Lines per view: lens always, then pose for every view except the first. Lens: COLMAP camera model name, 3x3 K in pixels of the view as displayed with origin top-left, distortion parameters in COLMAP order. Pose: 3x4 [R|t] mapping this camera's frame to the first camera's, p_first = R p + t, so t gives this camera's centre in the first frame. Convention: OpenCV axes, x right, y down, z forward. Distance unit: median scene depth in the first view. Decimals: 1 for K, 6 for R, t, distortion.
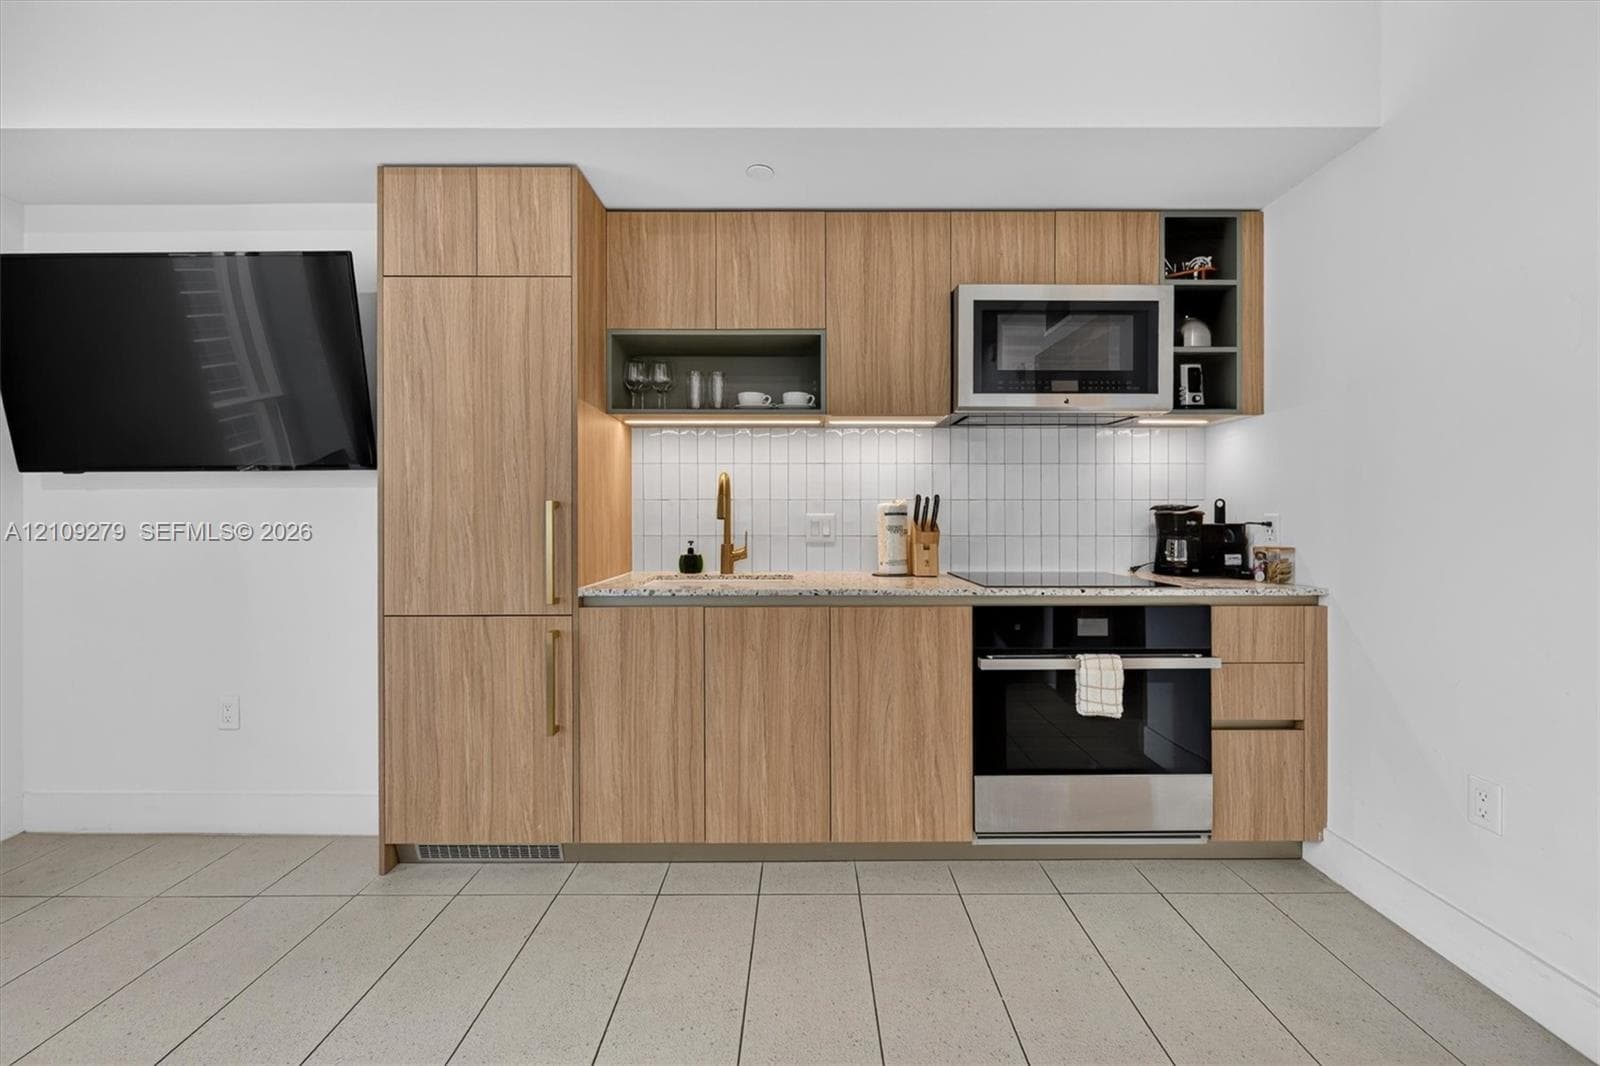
lens RADIAL K [[620.5, 0, 812.8], [0, 620.5, 520.7], [0, 0, 1]] dist [-0.006643, 0.000909]
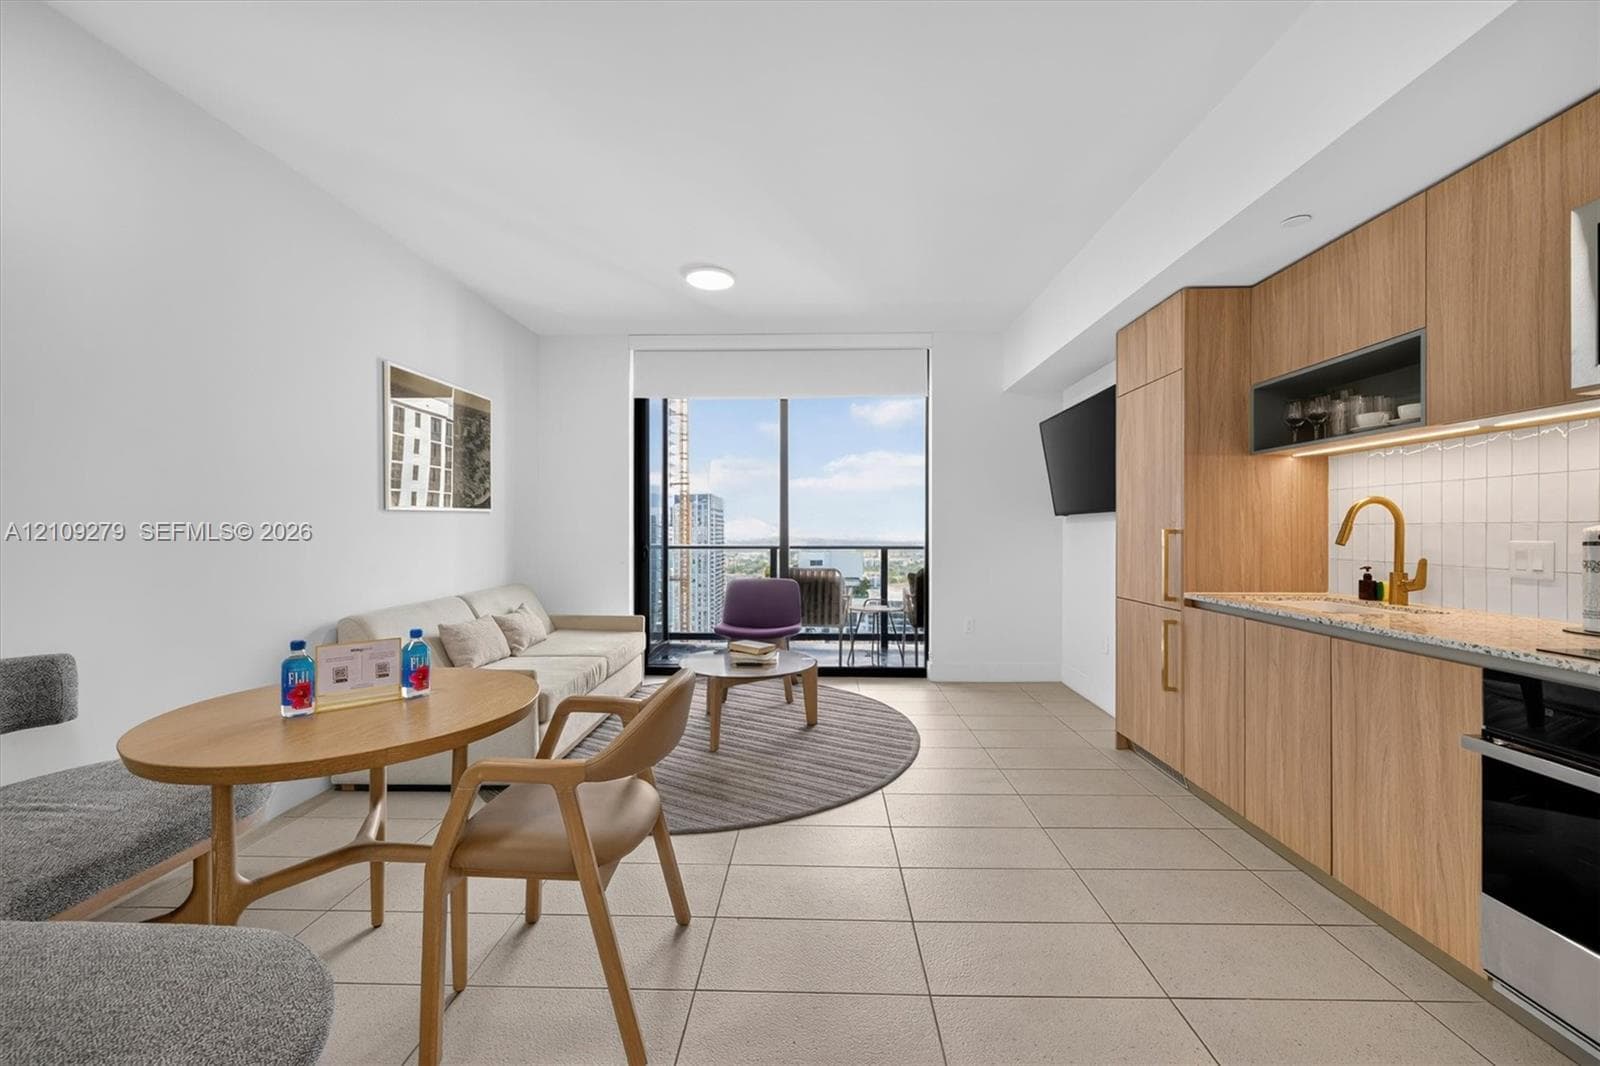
lens RADIAL K [[620.5, 0, 794.0], [0, 620.5, 529.4], [0, 0, 1]] dist [-0.006643, 0.000909]
pose [[-0.041052, 0.000082, -0.999157, 0.915075], [-0.001590, 0.999999, 0.000147, -0.027404], [0.999156, 0.001595, -0.041051, 0.161529]]
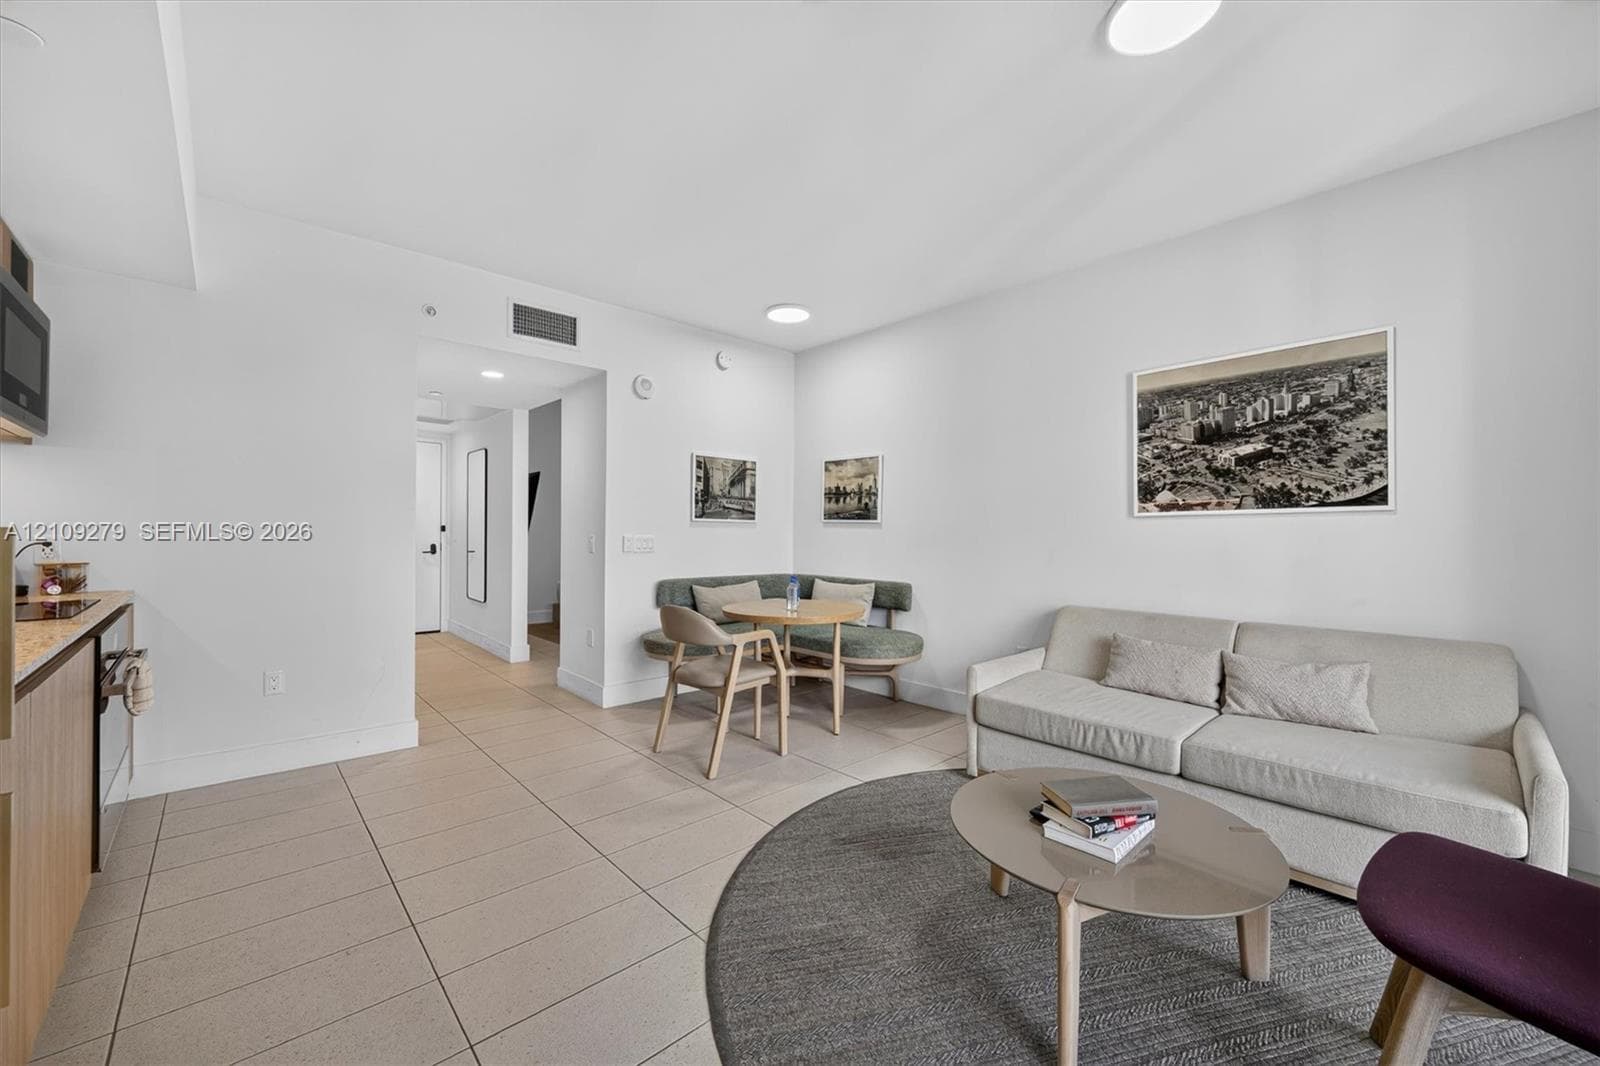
lens RADIAL K [[620.5, 0, 806.2], [0, 620.5, 533.4], [0, 0, 1]] dist [-0.006643, 0.000909]
pose [[-0.682120, -0.010615, 0.731163, -1.028073], [-0.008423, 0.999942, 0.006659, -0.033108], [-0.731192, -0.001616, -0.682170, 0.743220]]
